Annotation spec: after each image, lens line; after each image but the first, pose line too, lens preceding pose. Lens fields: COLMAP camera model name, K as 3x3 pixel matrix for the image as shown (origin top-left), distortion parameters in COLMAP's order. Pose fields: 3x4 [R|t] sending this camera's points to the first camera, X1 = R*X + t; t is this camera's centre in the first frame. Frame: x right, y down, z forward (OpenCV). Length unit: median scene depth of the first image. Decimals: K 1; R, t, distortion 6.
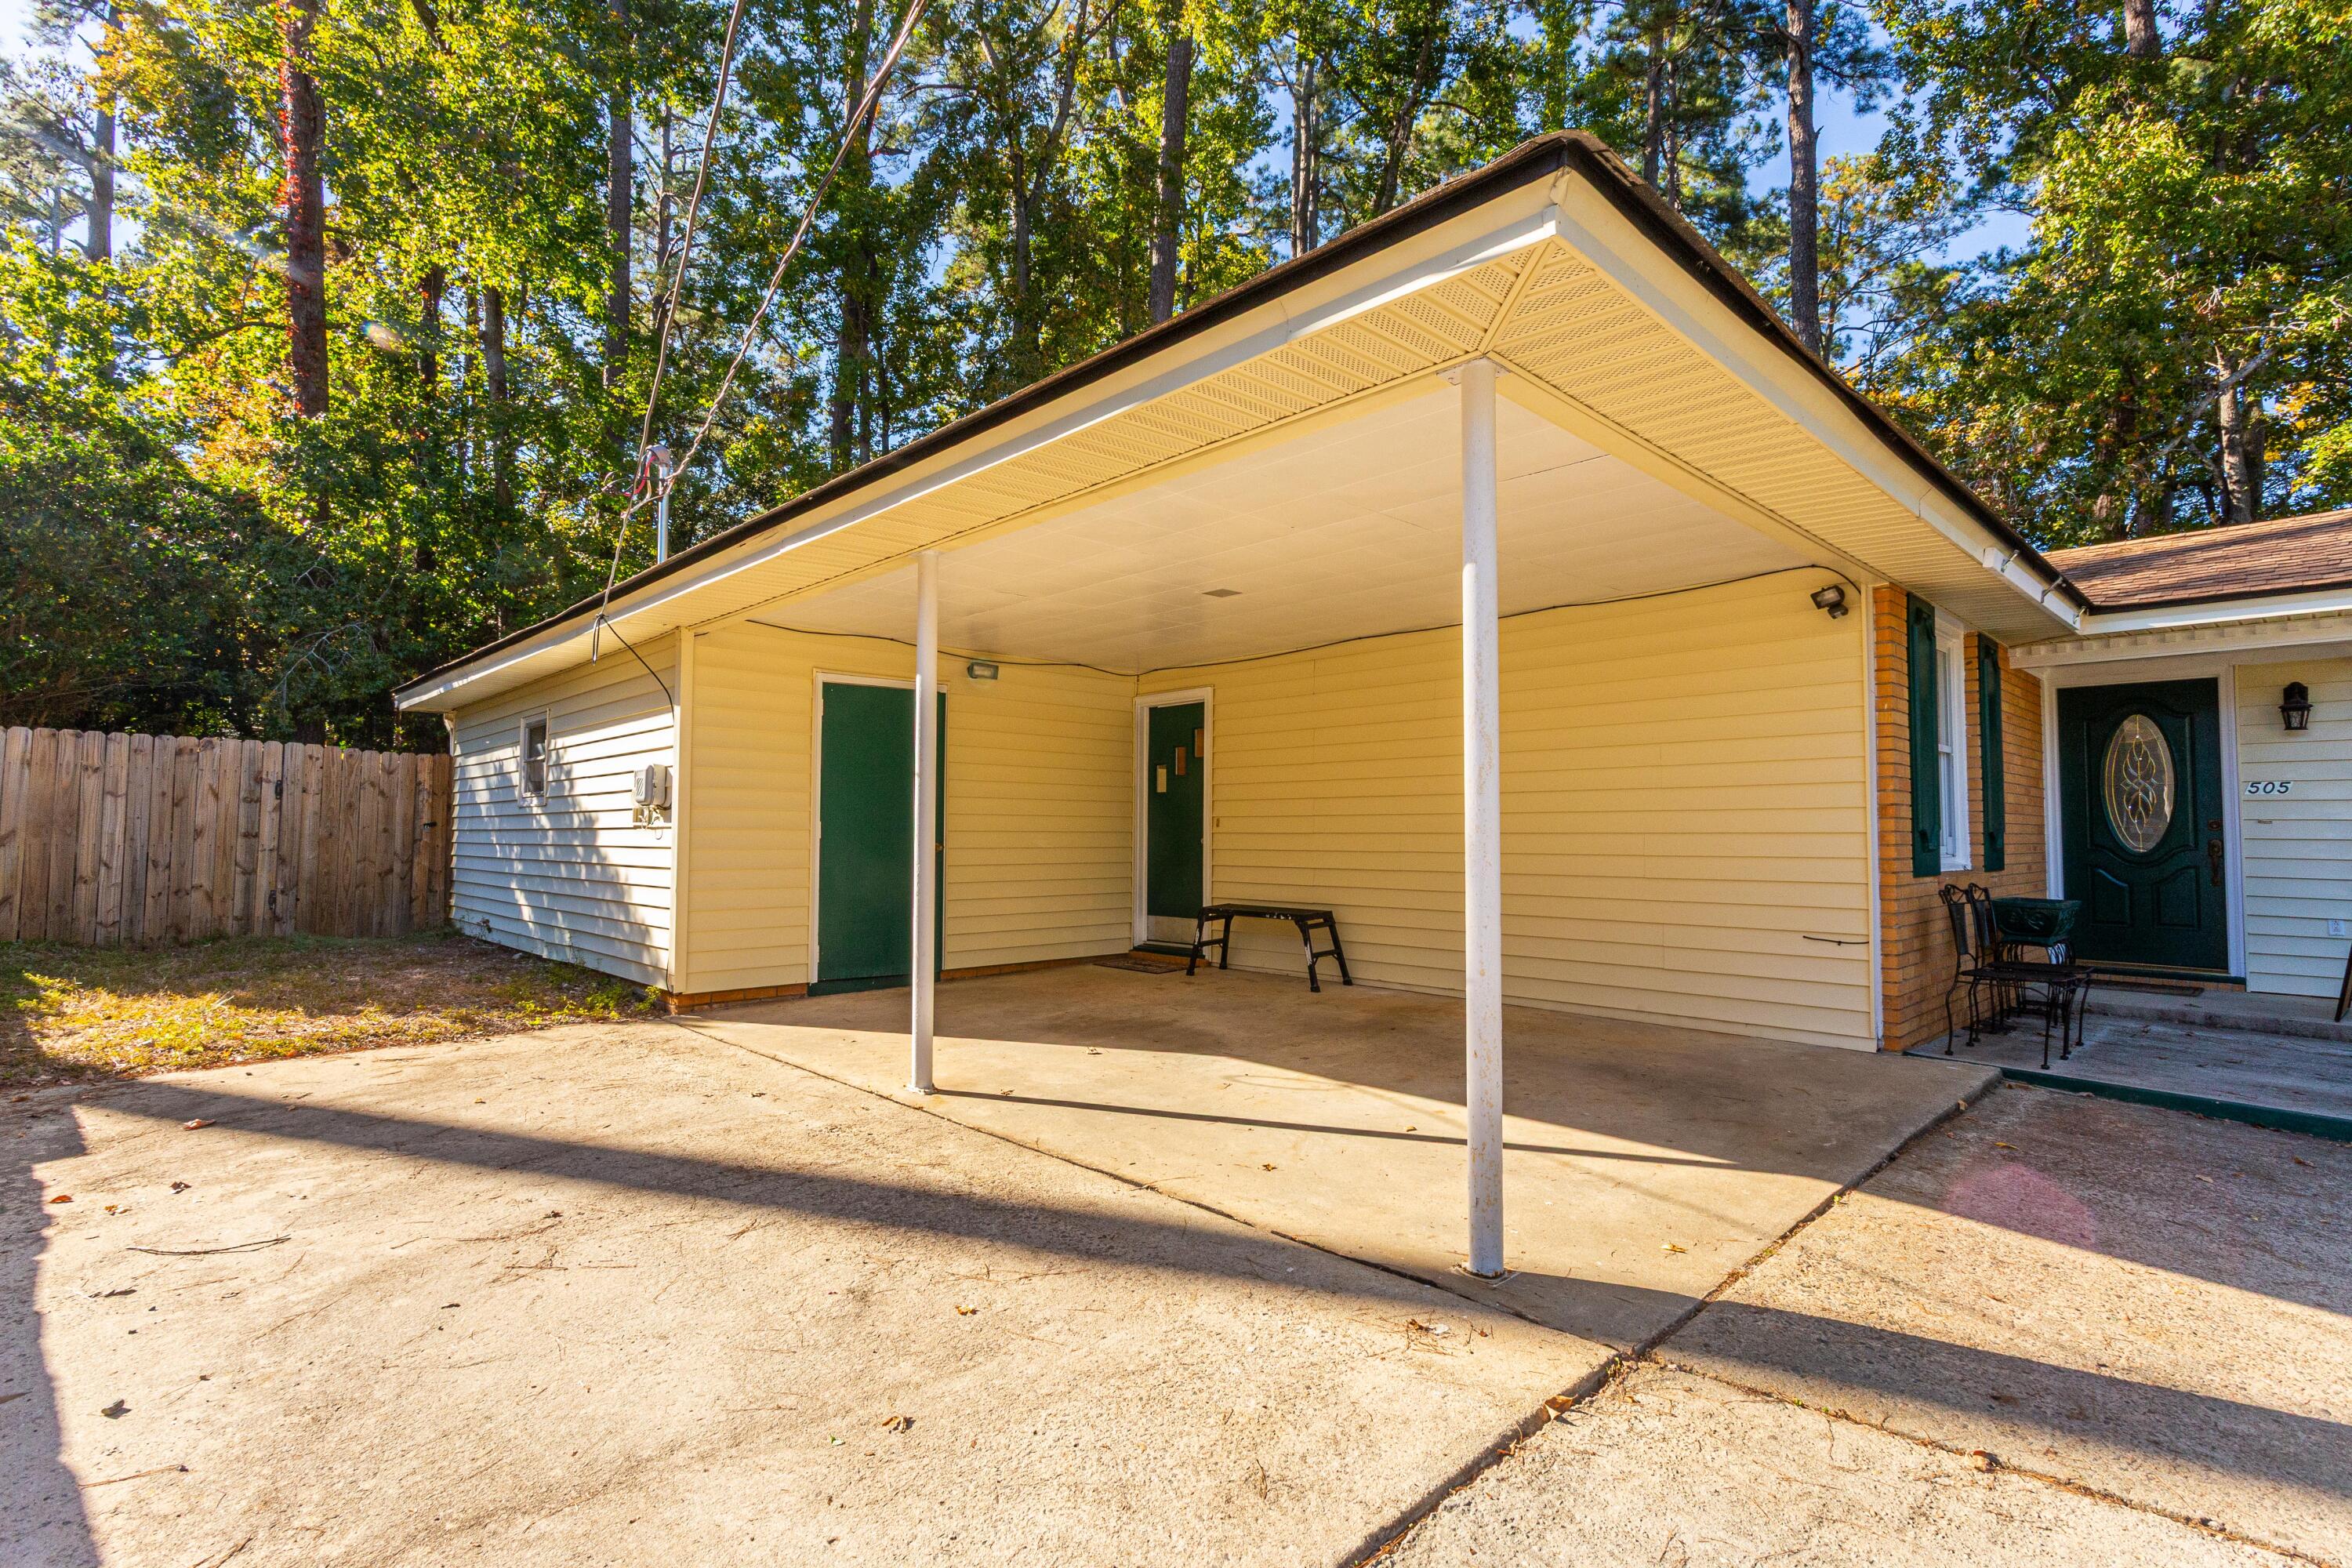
lens RADIAL K [[1114.6, 0, 1176.0], [0, 1114.6, 784.0], [0, 0, 1]] dist [0.000502, 0.000051]
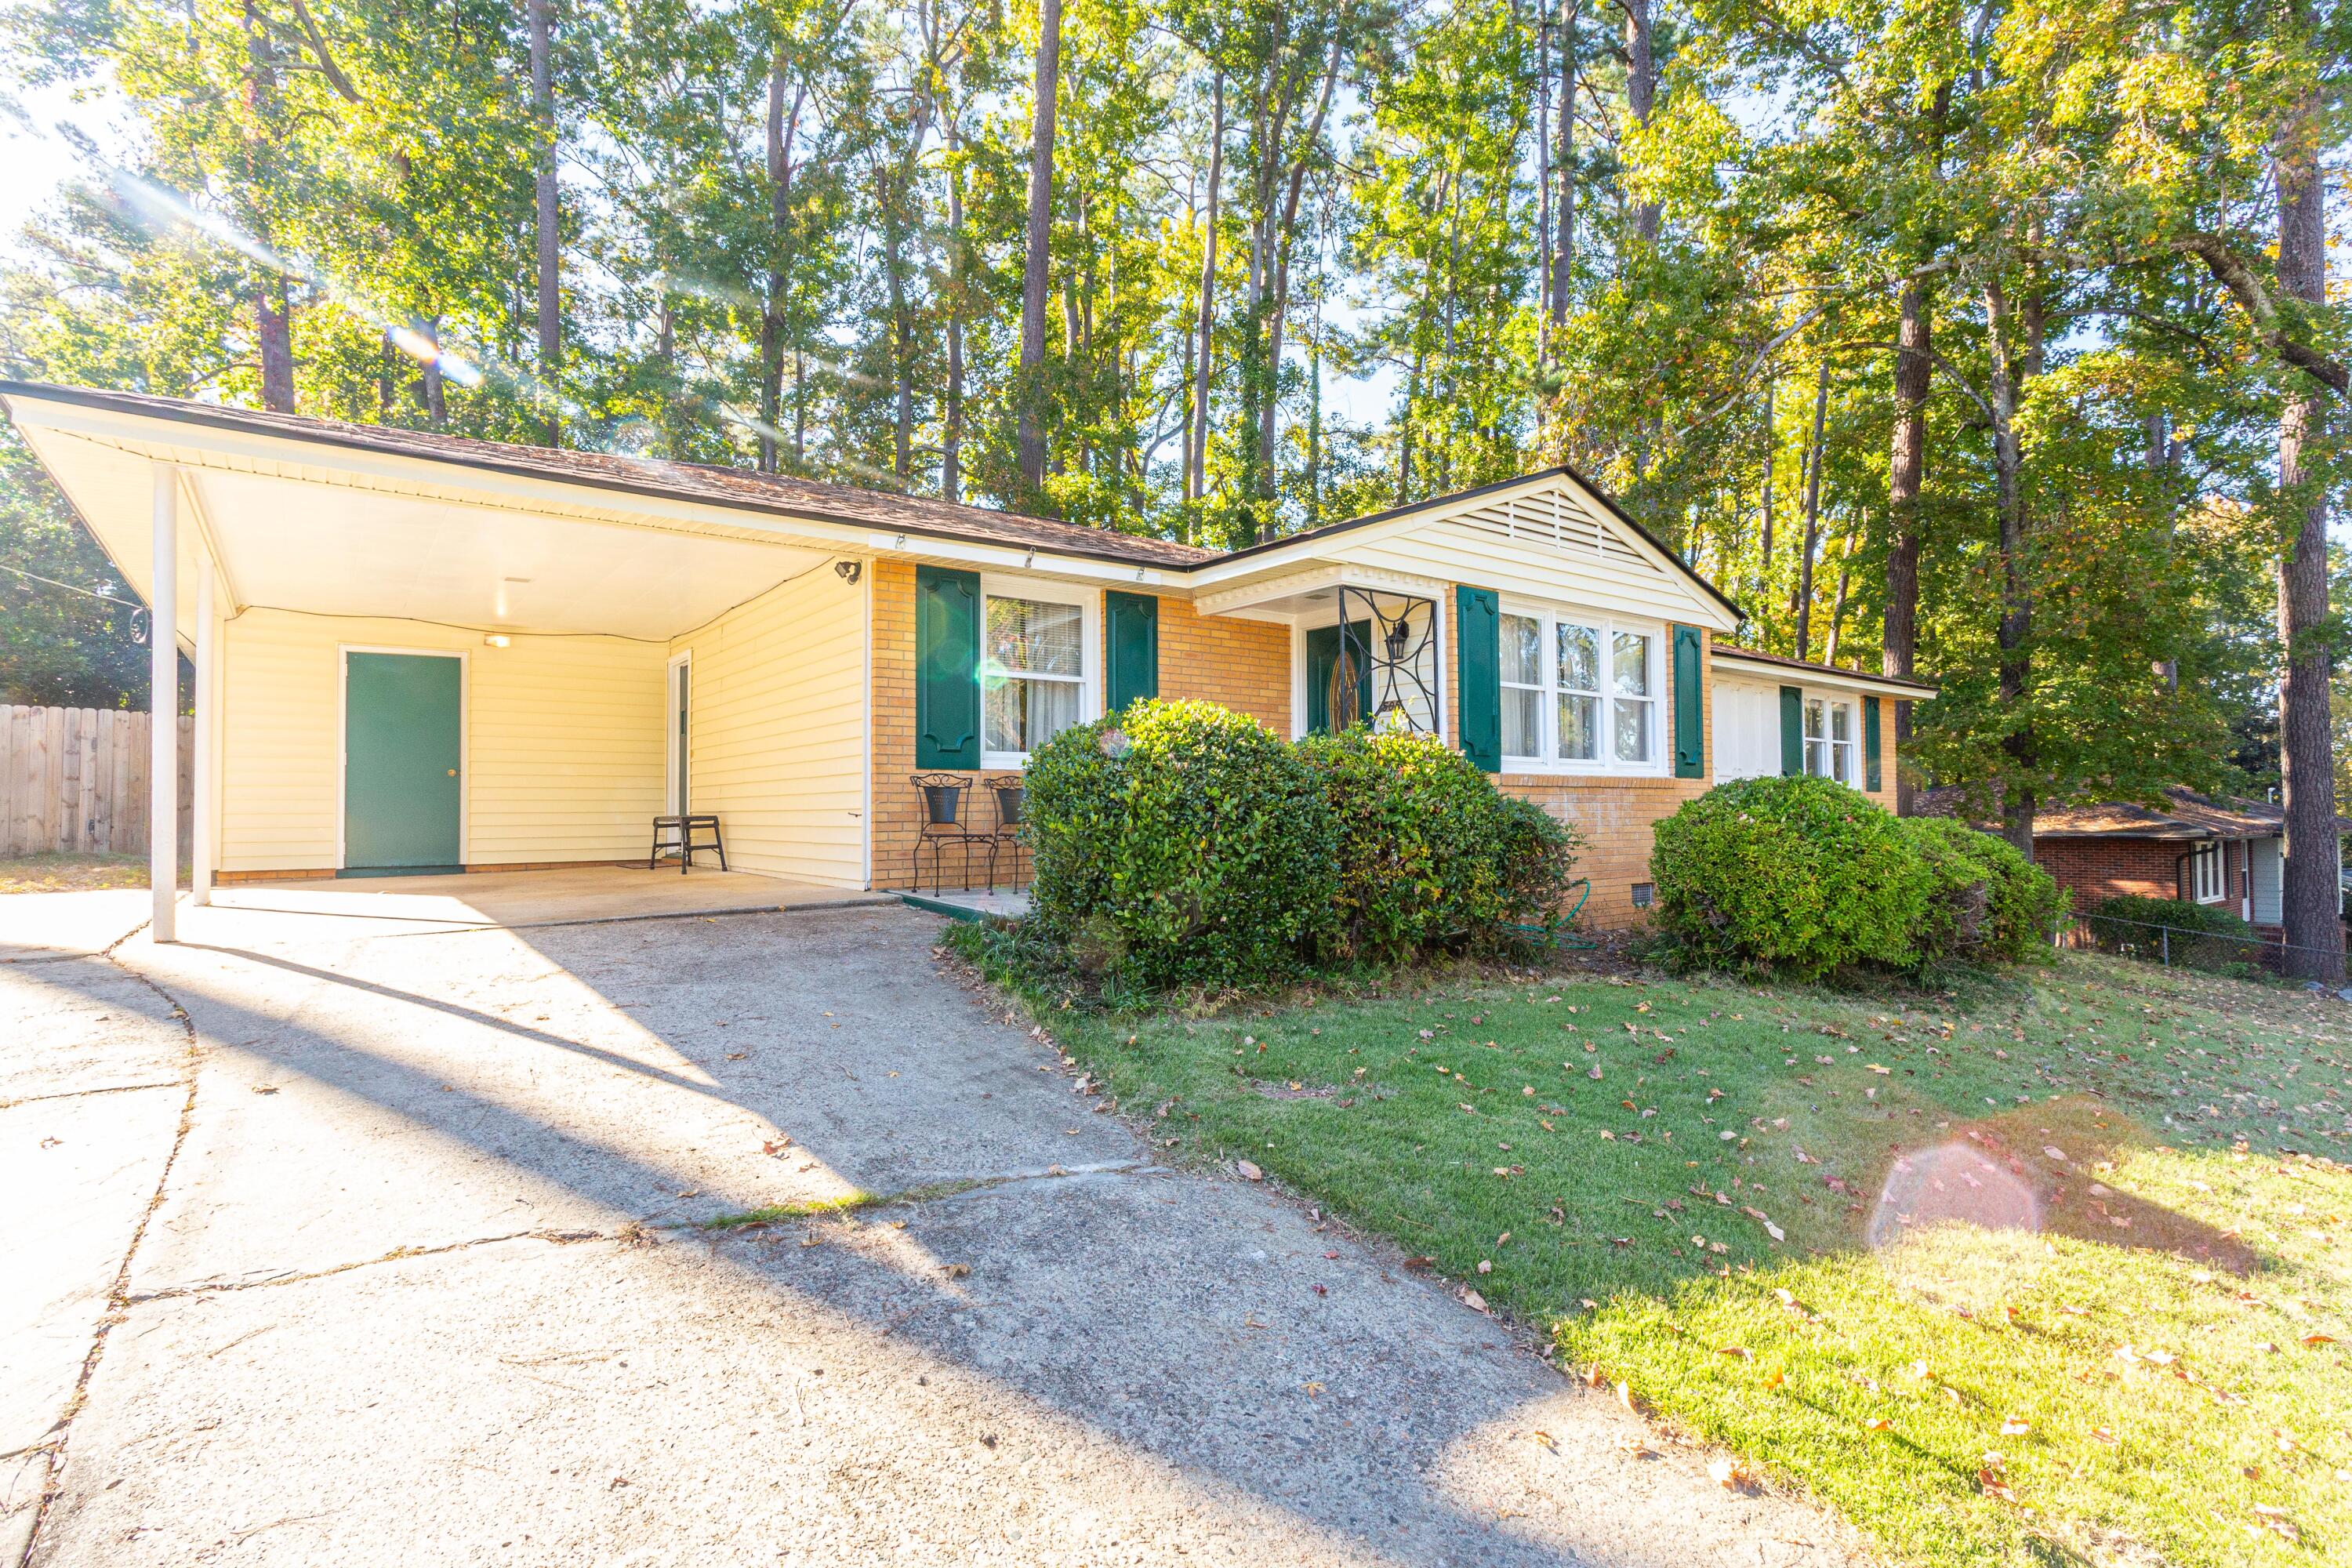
lens RADIAL K [[1156.2, 0, 1176.0], [0, 1156.2, 784.0], [0, 0, 1]] dist [-0.000334, 0.000015]
pose [[0.992628, -0.012624, -0.120543, 0.729542], [0.015156, 0.999683, 0.020112, 0.049625], [0.120251, -0.021791, 0.992504, -0.248678]]
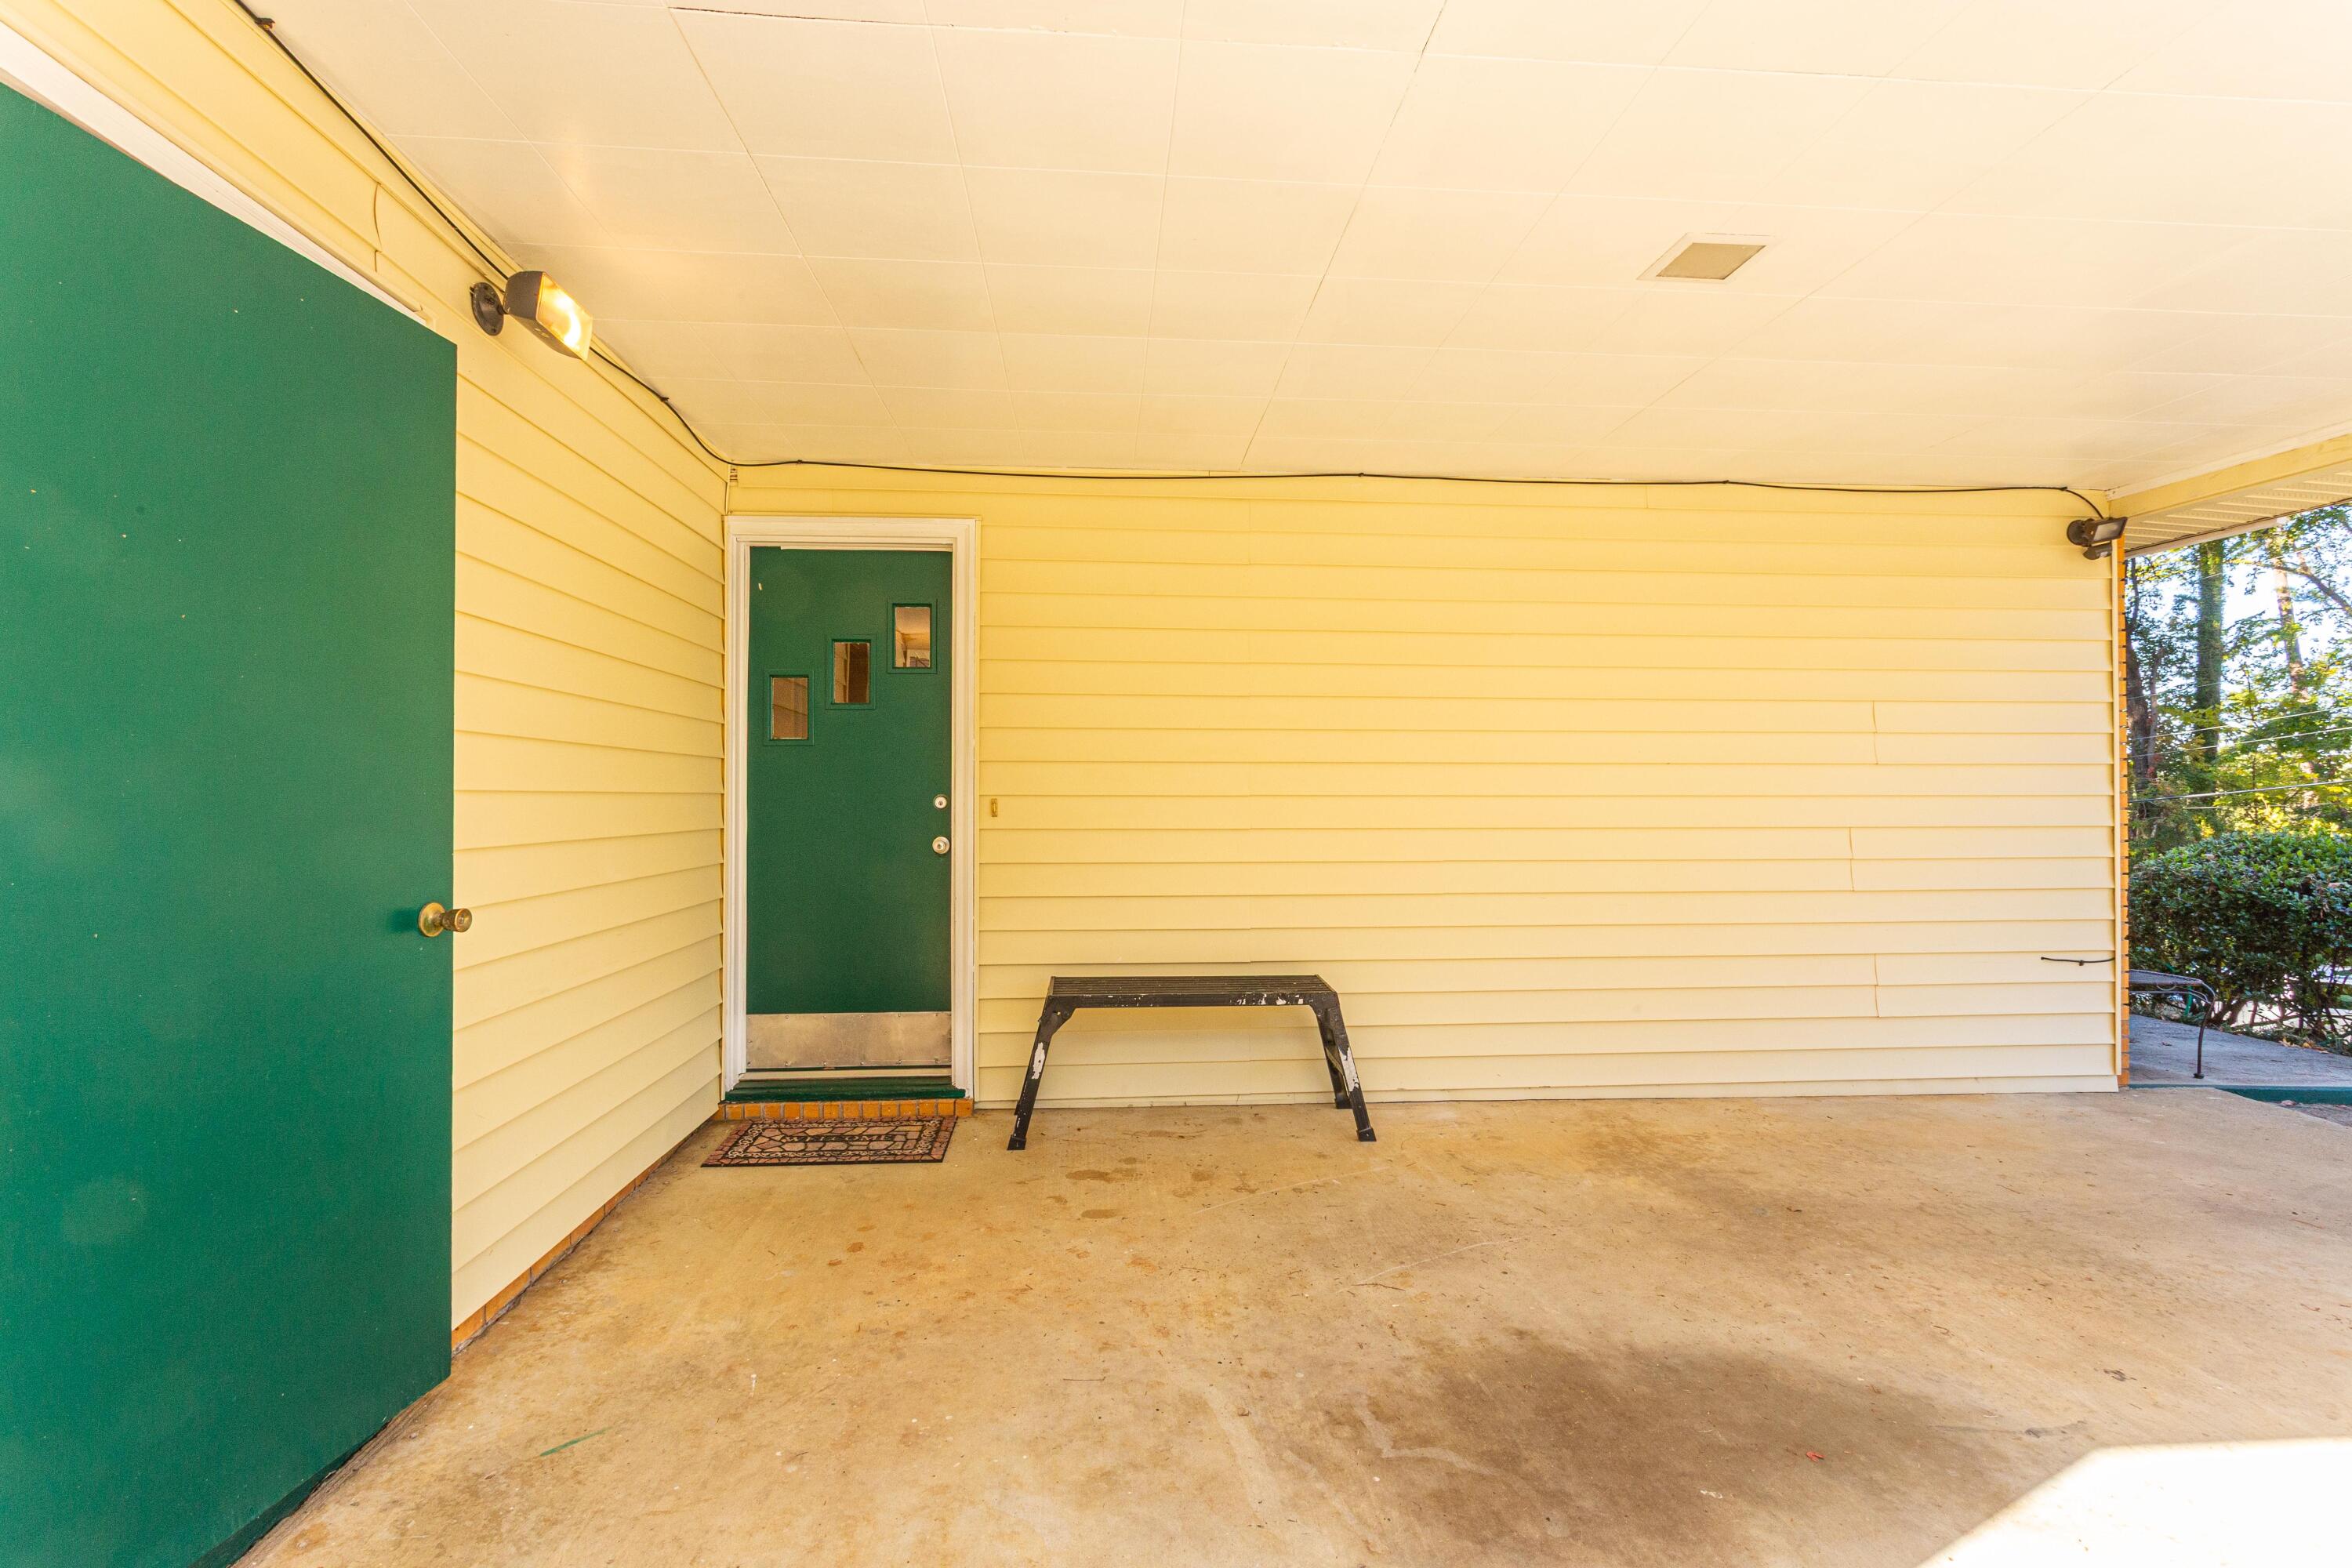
lens RADIAL K [[1114.6, 0, 1176.0], [0, 1114.6, 784.0], [0, 0, 1]] dist [0.000502, 0.000051]
pose [[0.627026, 0.002783, 0.778994, -0.278752], [-0.033677, 0.999156, 0.023538, 0.010205], [-0.778270, -0.040994, 0.626590, 0.628790]]
